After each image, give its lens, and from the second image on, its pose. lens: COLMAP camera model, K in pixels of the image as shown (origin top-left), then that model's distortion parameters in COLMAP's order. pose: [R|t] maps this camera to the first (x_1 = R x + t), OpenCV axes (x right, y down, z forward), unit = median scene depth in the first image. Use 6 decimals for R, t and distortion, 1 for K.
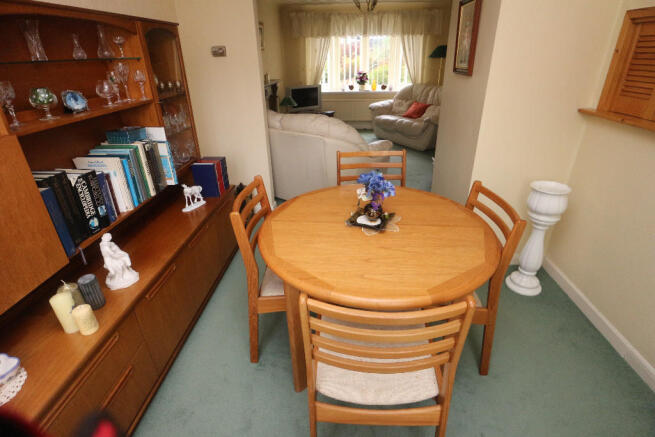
lens RADIAL K [[340.5, 0, 327.5], [0, 340.5, 218.5], [0, 0, 1]] dist [-0.023393, 0.000472]
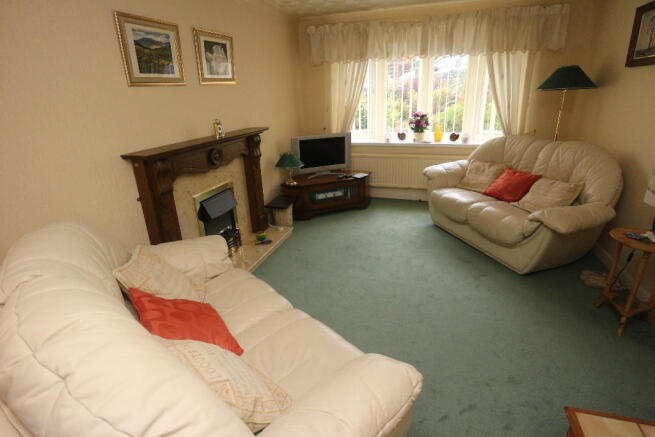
lens RADIAL K [[340.5, 0, 327.5], [0, 340.5, 218.5], [0, 0, 1]] dist [-0.023393, 0.000472]
pose [[0.973159, 0.065748, -0.220541, 0.094365], [-0.085741, 0.992910, -0.082332, -0.182370], [0.213564, 0.099032, 0.971897, 0.392779]]
